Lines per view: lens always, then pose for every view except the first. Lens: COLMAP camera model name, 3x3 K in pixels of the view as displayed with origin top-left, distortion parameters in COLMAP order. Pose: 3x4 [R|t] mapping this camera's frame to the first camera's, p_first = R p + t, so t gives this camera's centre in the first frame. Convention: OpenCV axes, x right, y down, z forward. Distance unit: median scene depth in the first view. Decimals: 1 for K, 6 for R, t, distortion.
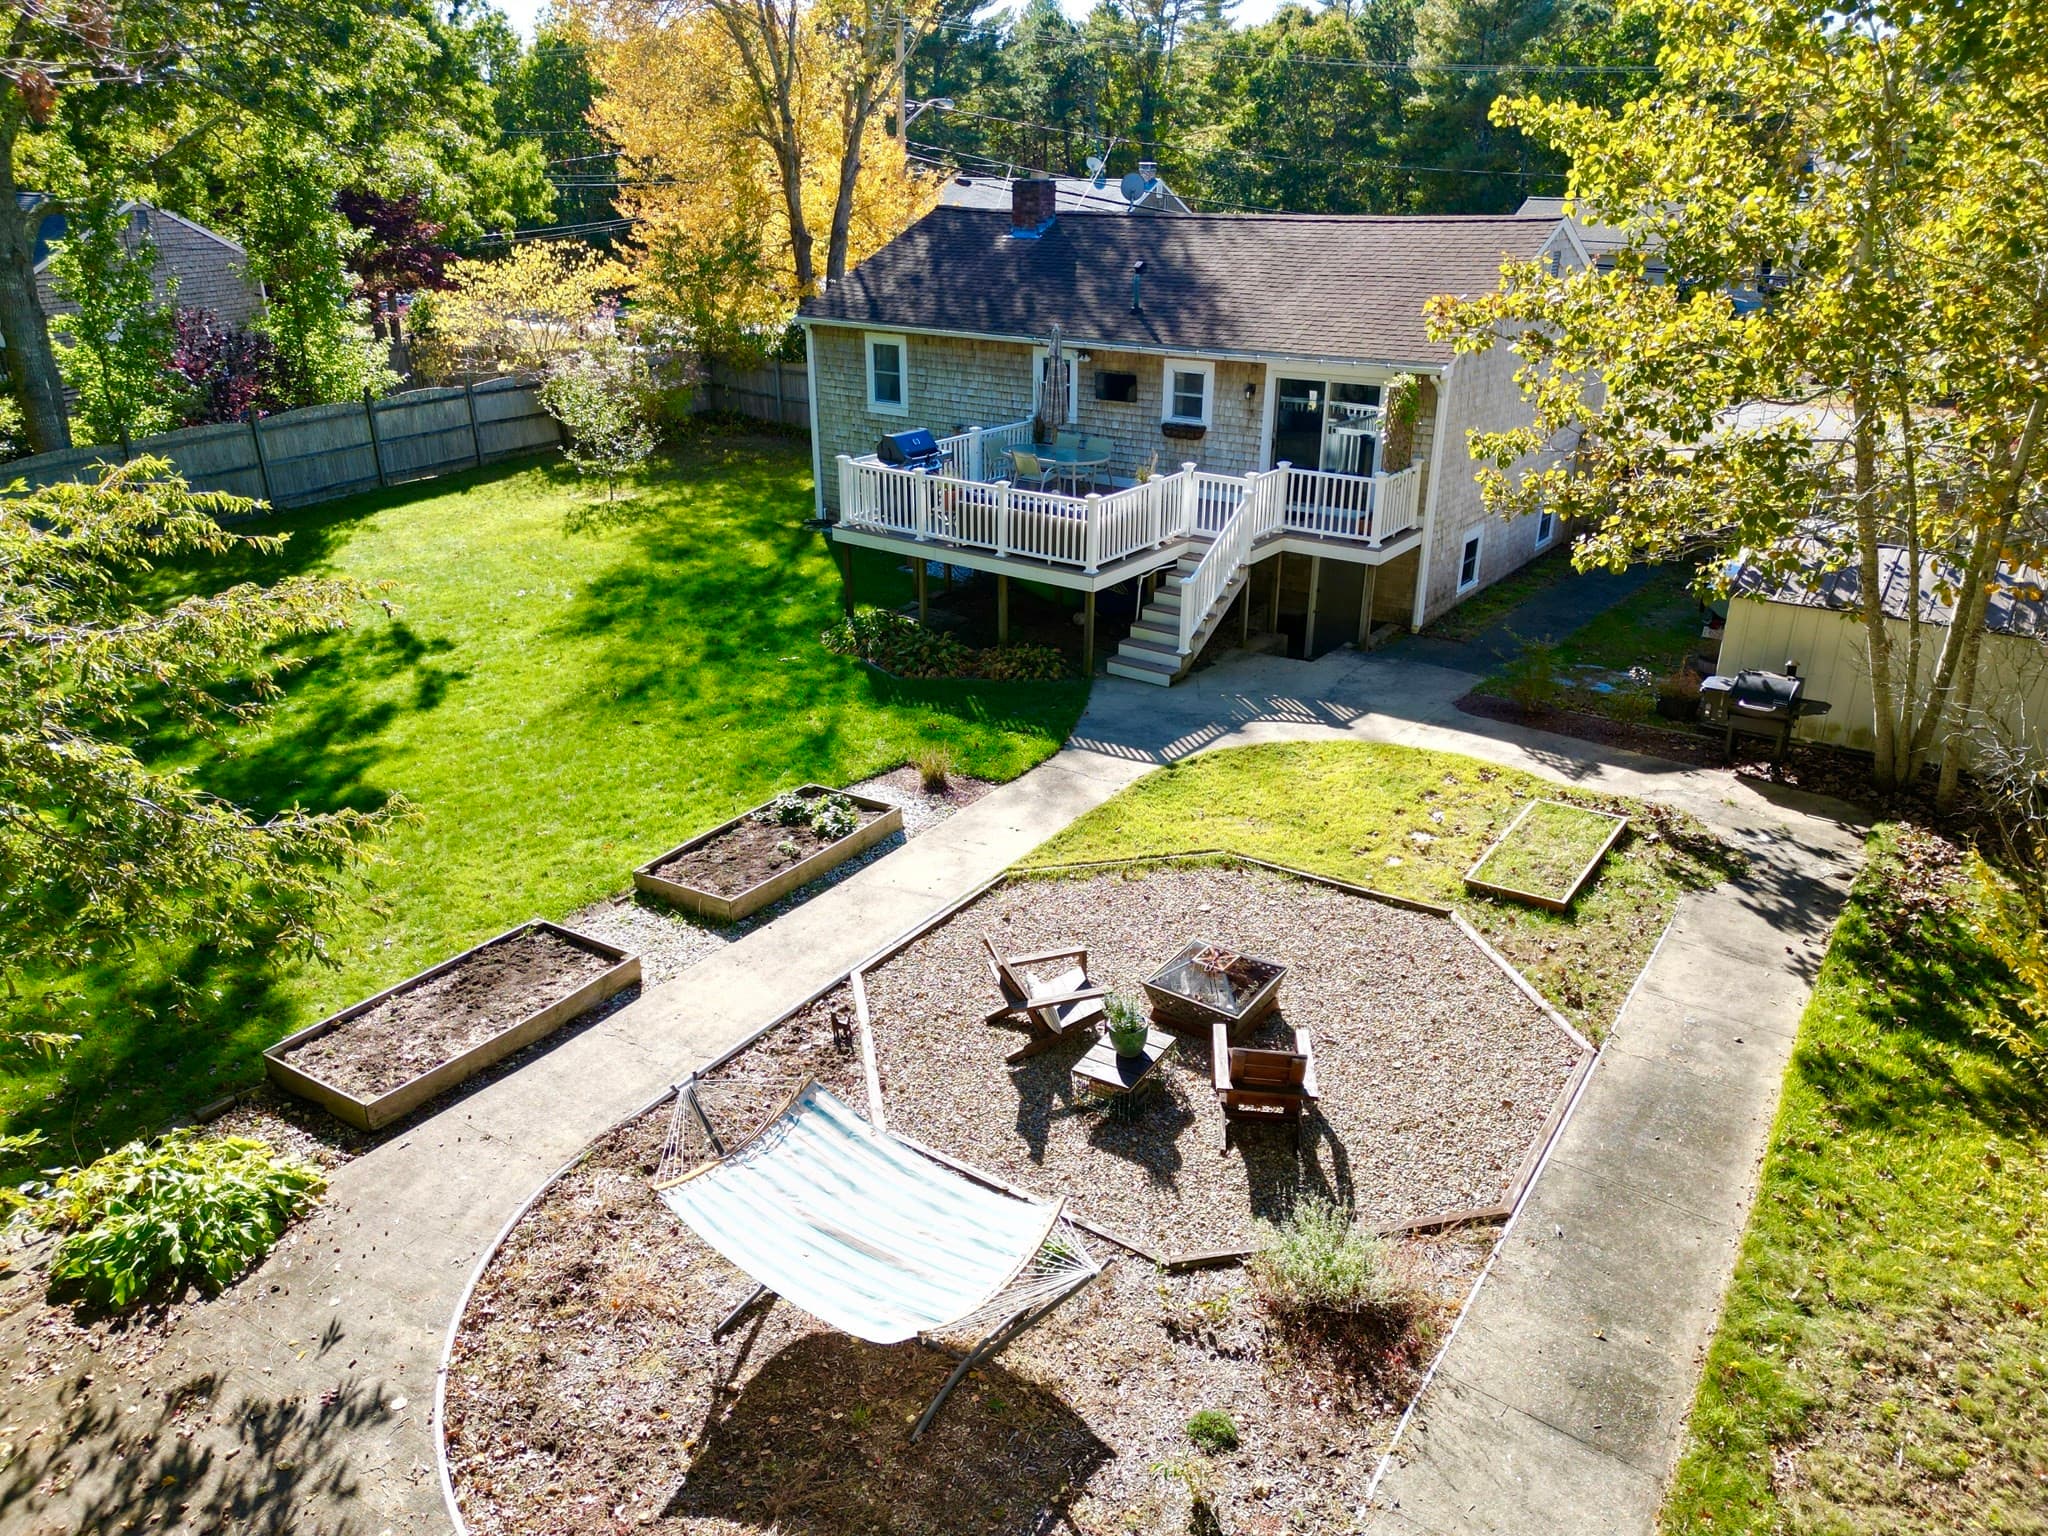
lens RADIAL K [[1445.6, 0, 1015.1], [0, 1445.6, 769.7], [0, 0, 1]] dist [0.067567, -0.060412]
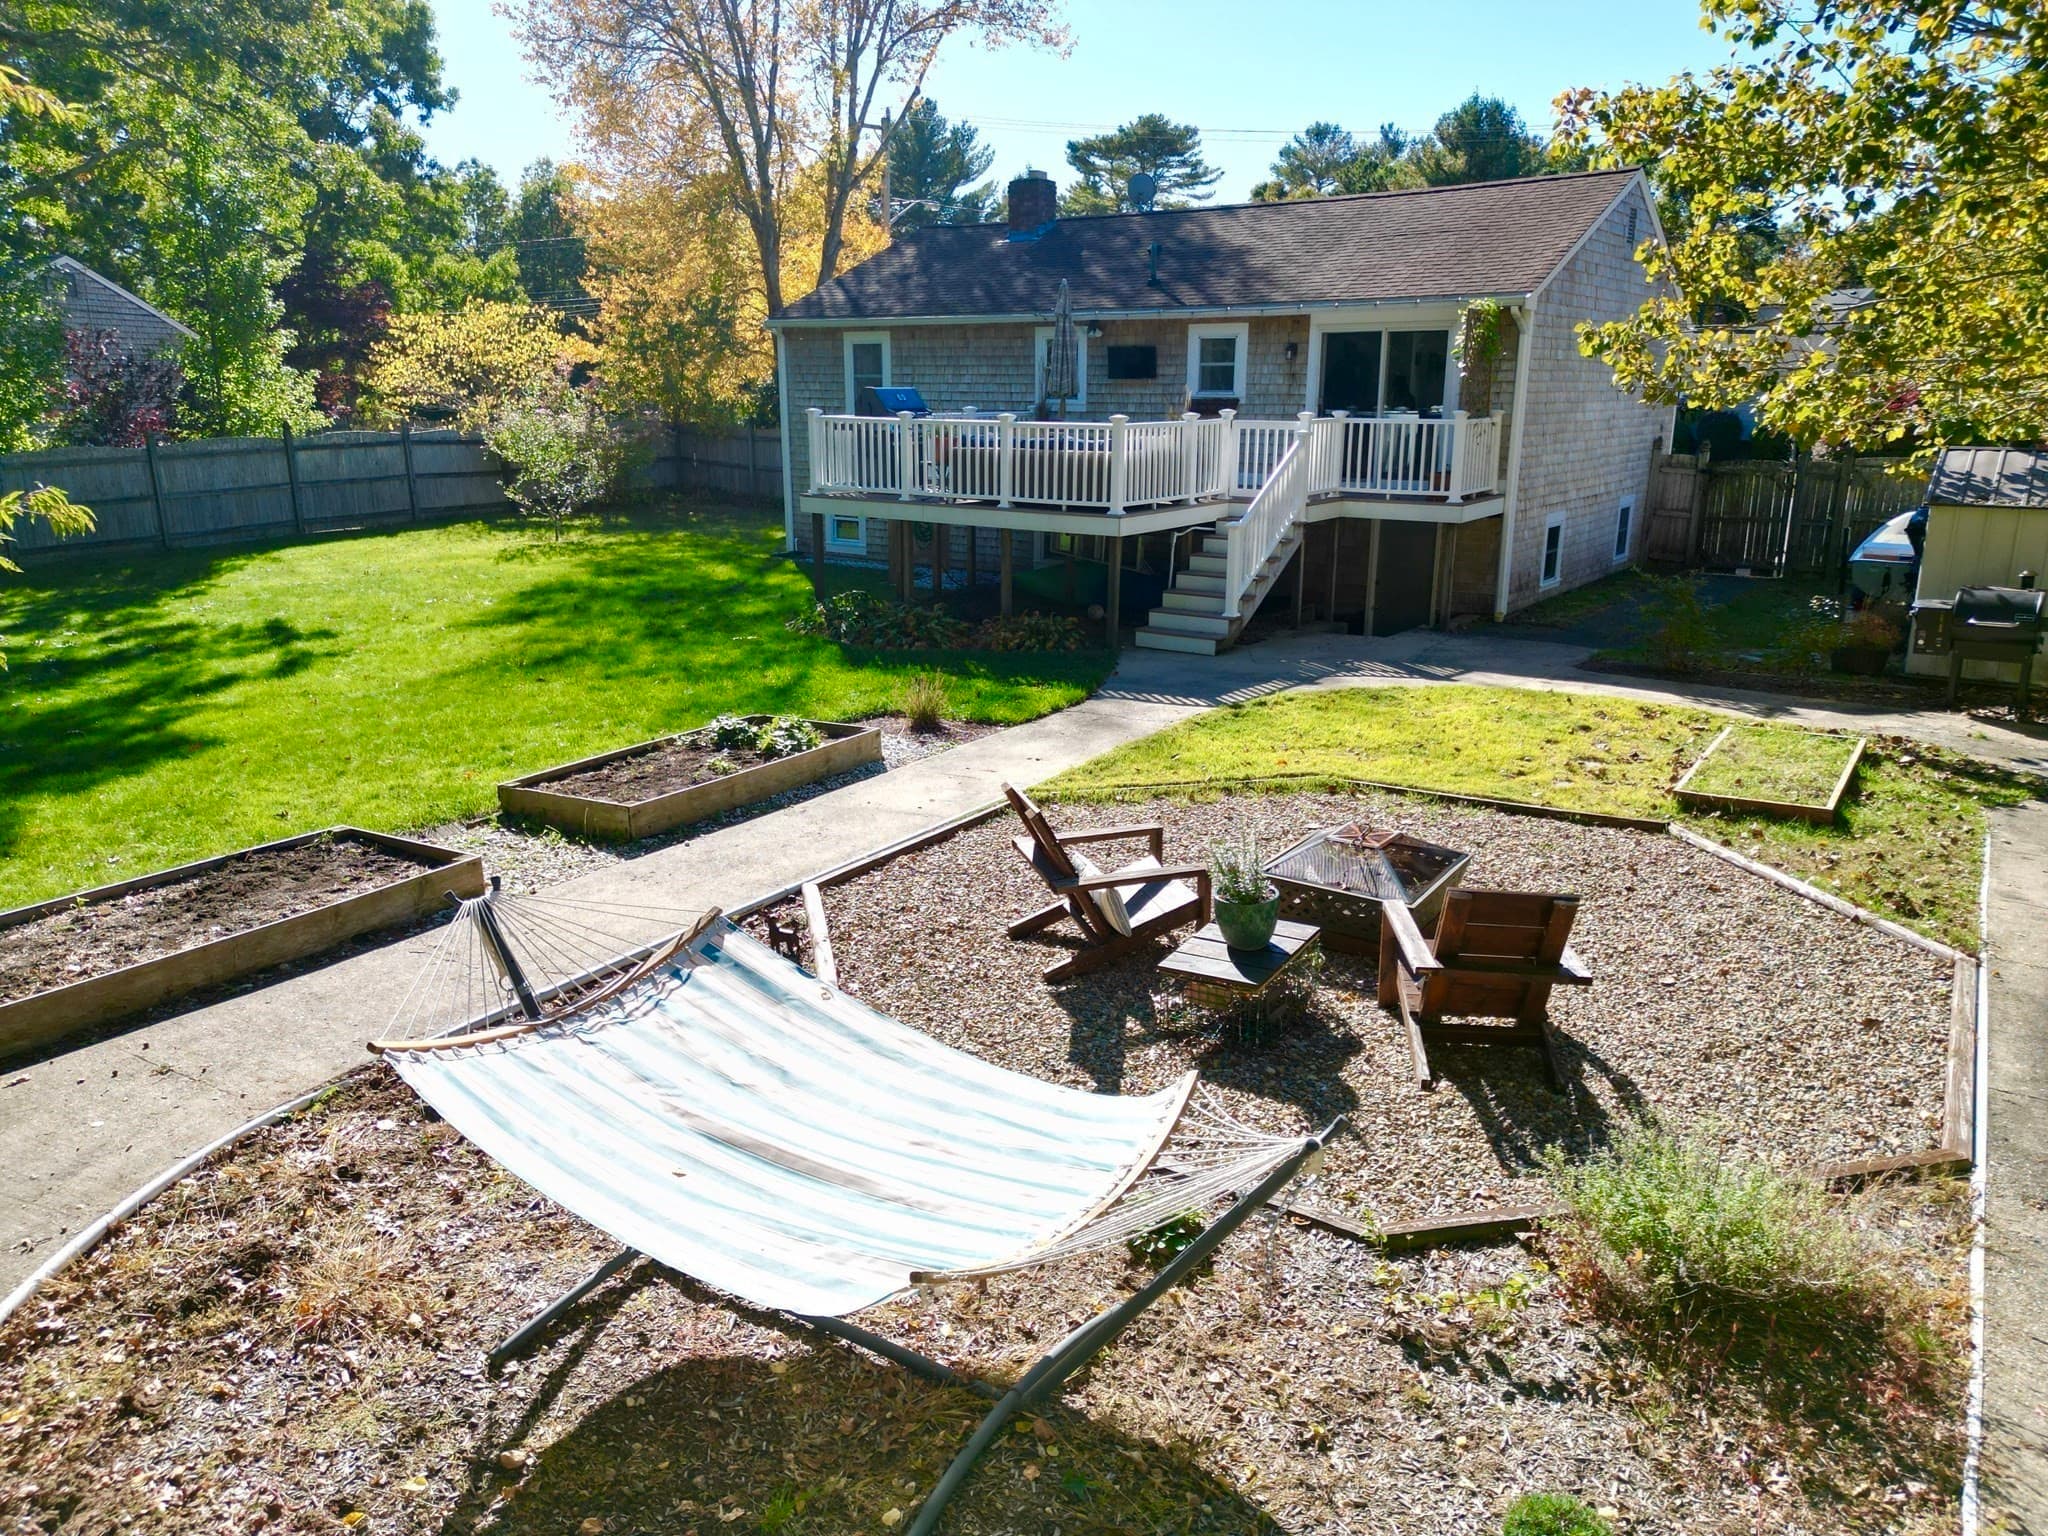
lens RADIAL K [[1445.6, 0, 1015.1], [0, 1445.6, 769.7], [0, 0, 1]] dist [0.067567, -0.060412]
pose [[0.999901, -0.003277, 0.013651, -0.019977], [0.005060, 0.991145, -0.132690, 0.142068], [-0.013095, 0.132746, 0.991064, 0.267559]]
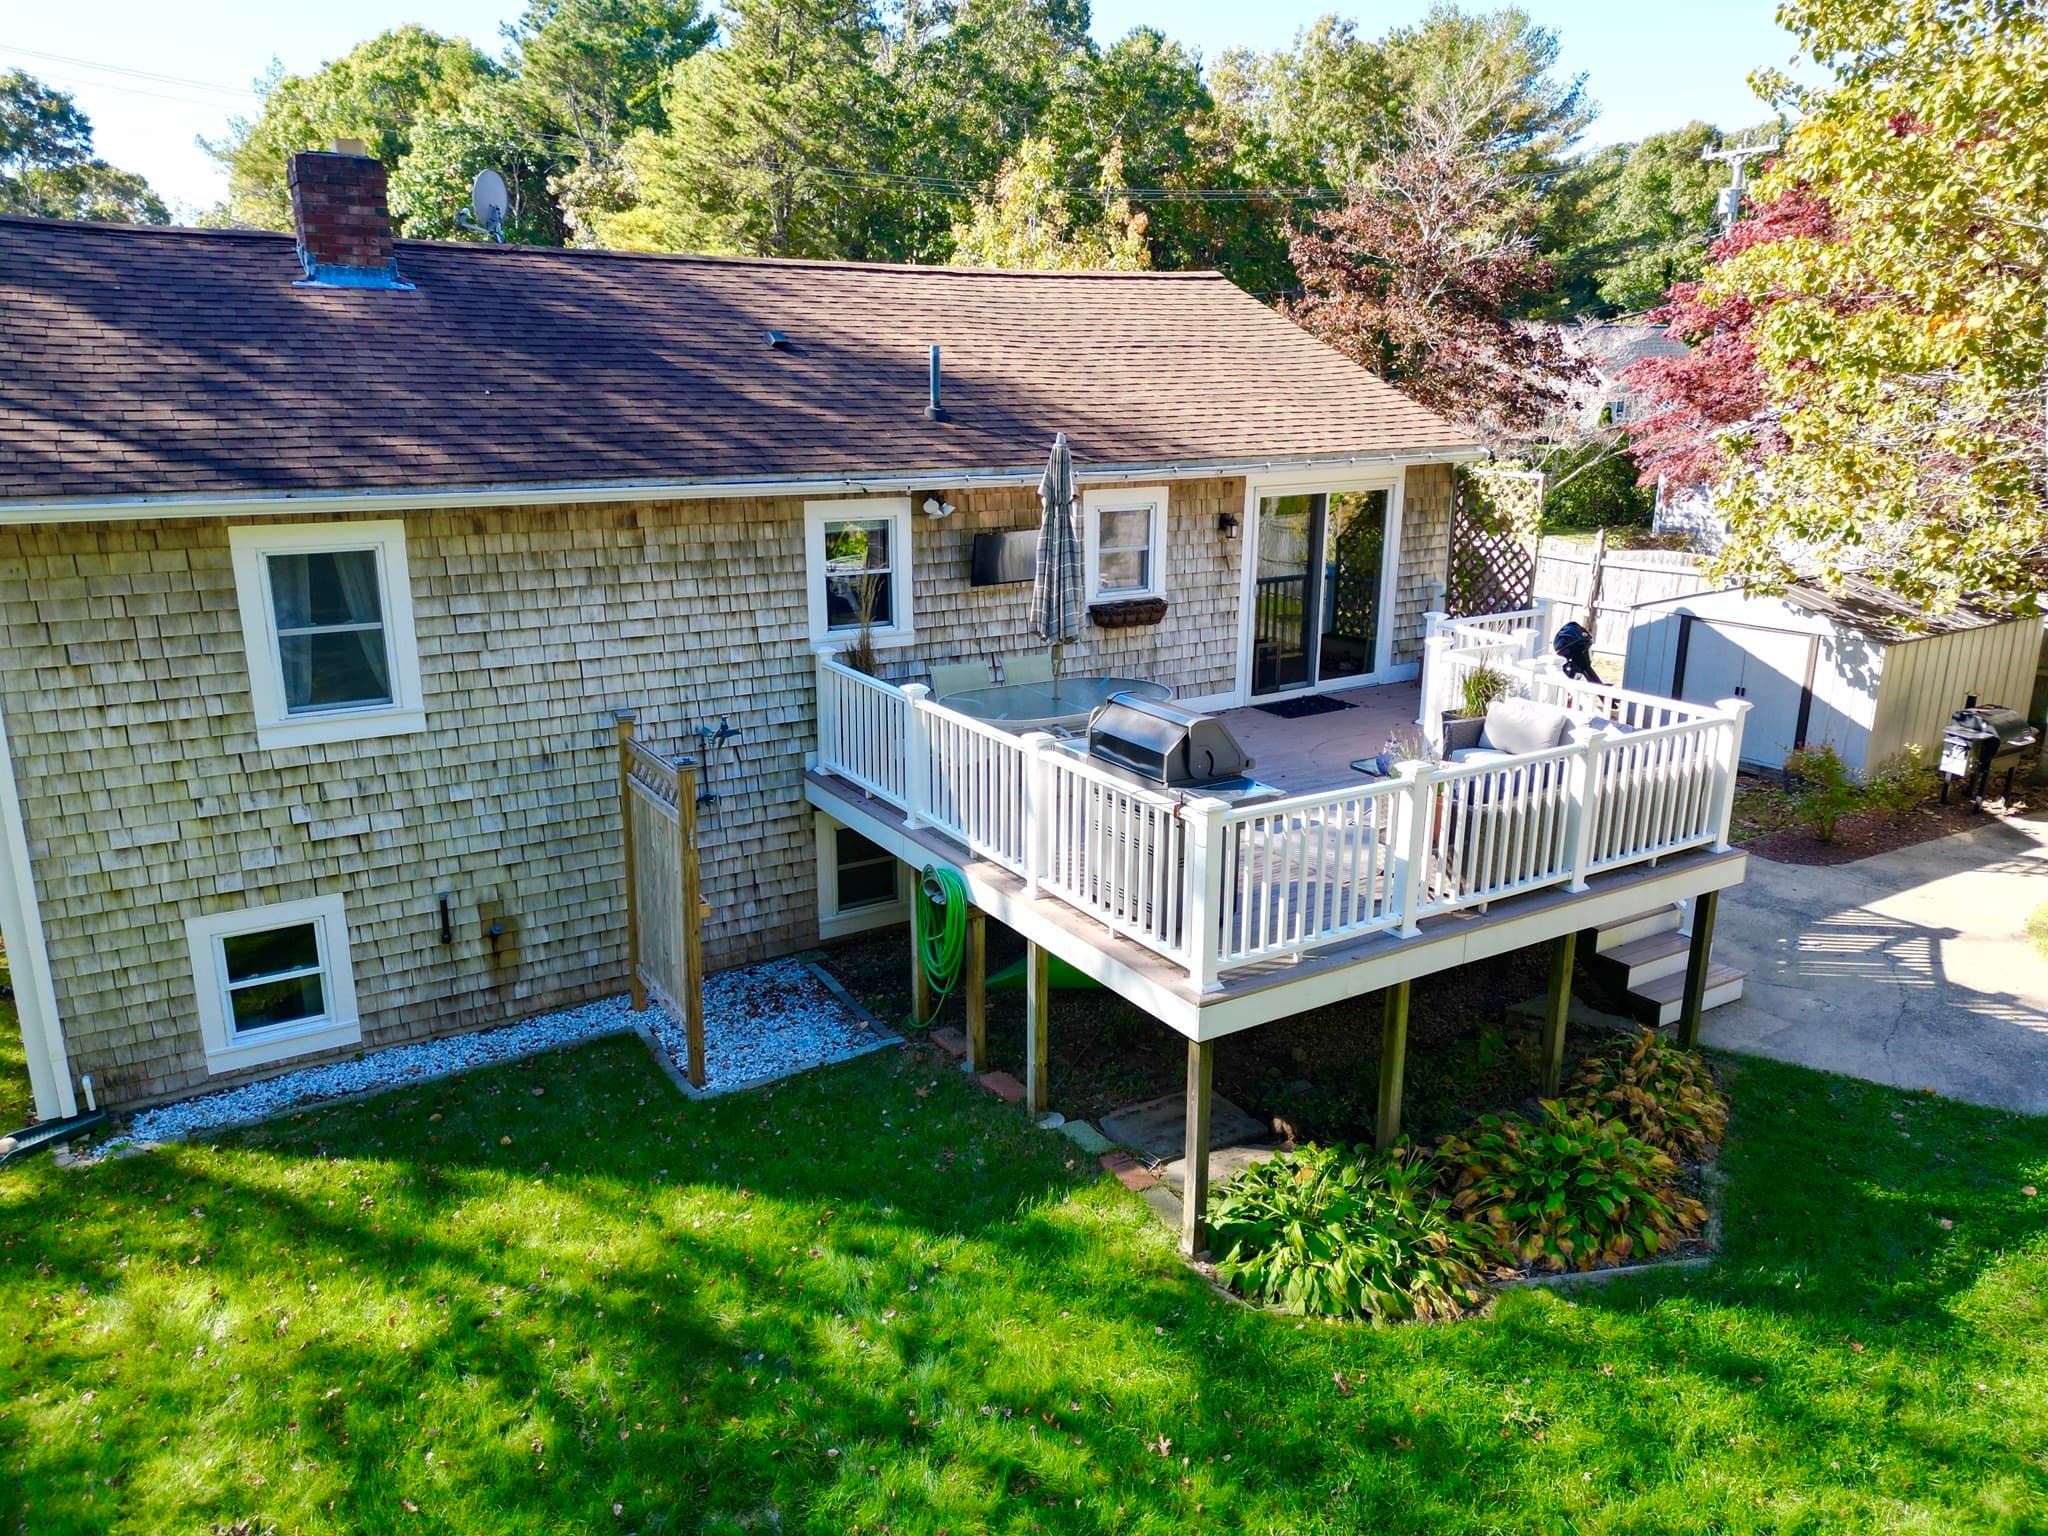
lens RADIAL K [[1445.6, 0, 1015.1], [0, 1445.6, 769.7], [0, 0, 1]] dist [0.067567, -0.060412]
pose [[0.358073, -0.250051, 0.899588, -0.615181], [0.352930, 0.928238, 0.117534, -0.388228], [-0.864421, 0.275405, 0.420628, 1.239057]]
